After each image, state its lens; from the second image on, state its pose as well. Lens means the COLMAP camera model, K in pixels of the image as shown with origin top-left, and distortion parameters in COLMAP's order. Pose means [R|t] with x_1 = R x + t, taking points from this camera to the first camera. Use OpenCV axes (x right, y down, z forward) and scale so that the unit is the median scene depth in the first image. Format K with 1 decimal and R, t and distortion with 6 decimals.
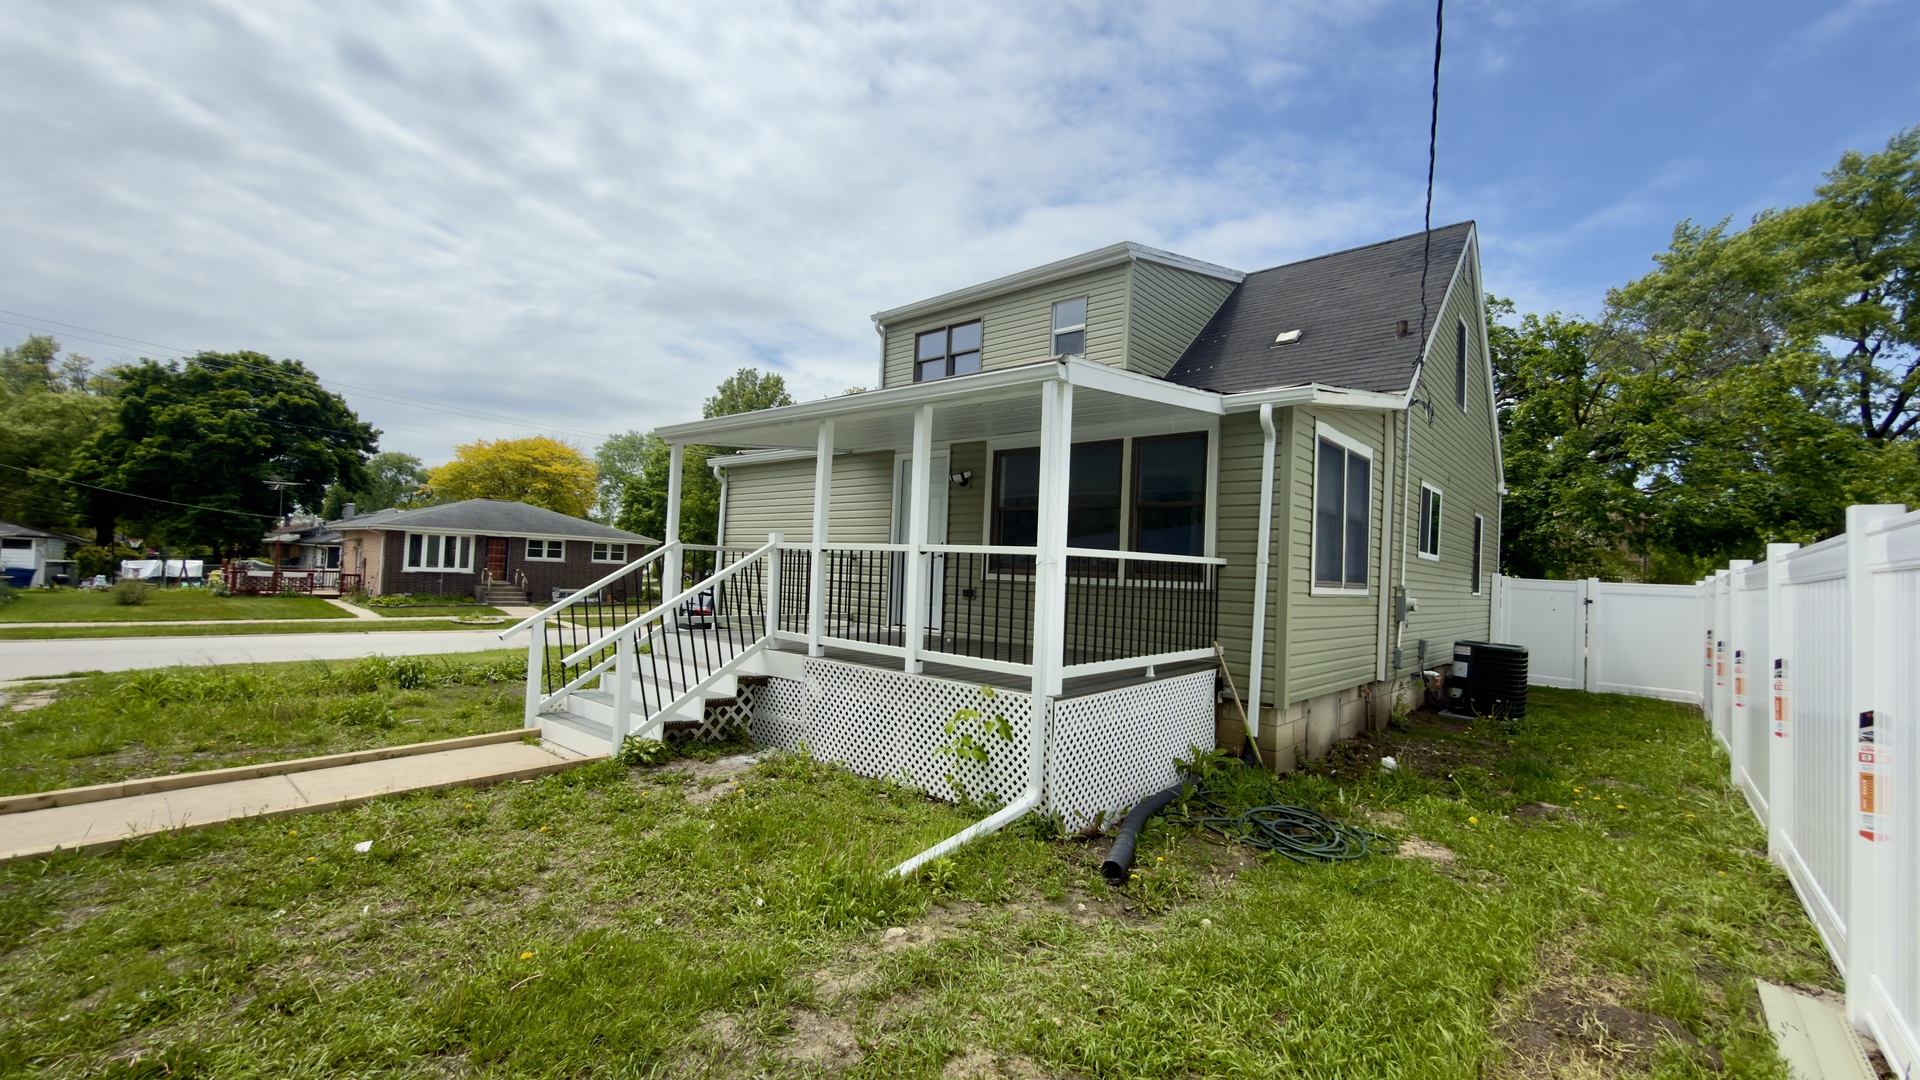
lens RADIAL K [[765.5, 0, 962.6], [0, 765.5, 542.9], [0, 0, 1]] dist [-0.008656, 0.006188]
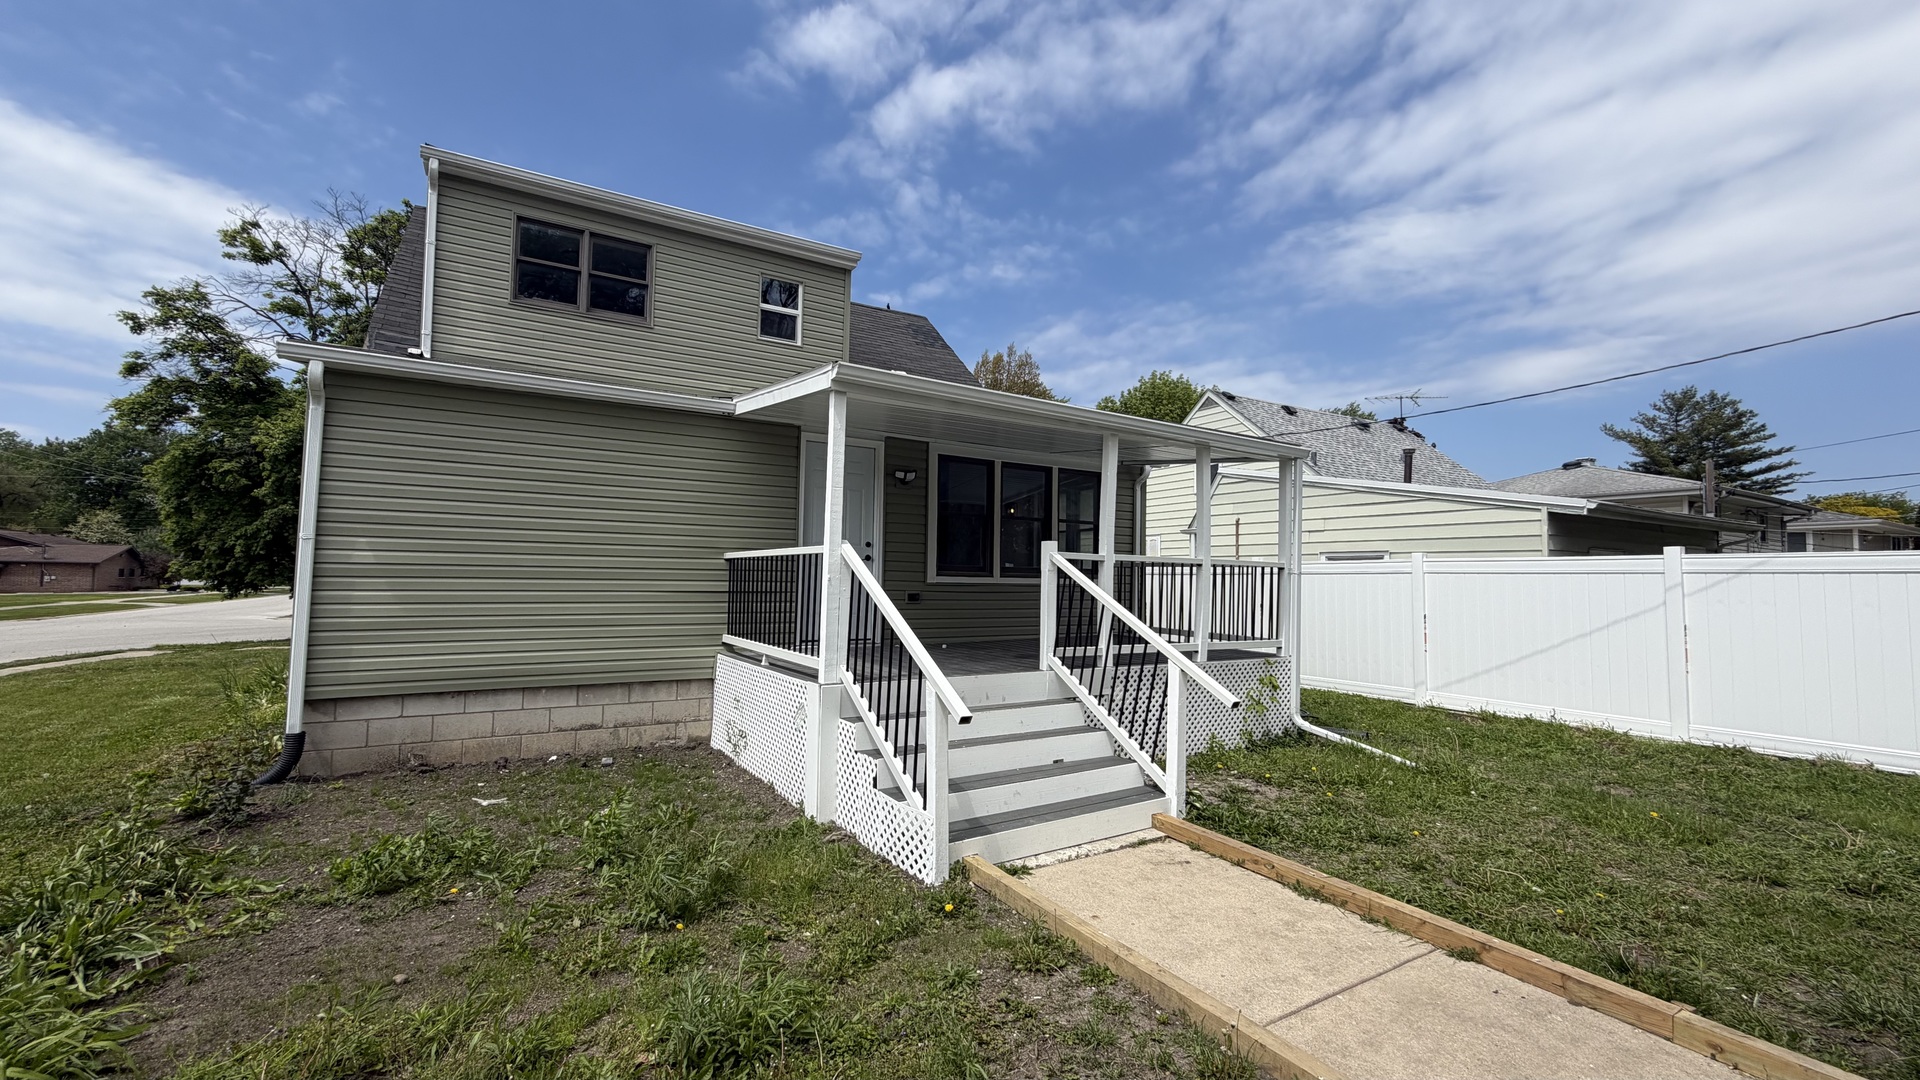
lens RADIAL K [[765.5, 0, 962.6], [0, 765.5, 542.9], [0, 0, 1]] dist [-0.008656, 0.006188]
pose [[0.300829, 0.010220, 0.953623, -1.124811], [-0.036259, 0.999342, 0.000728, -0.005174], [-0.952989, -0.034796, 0.301002, 0.806556]]
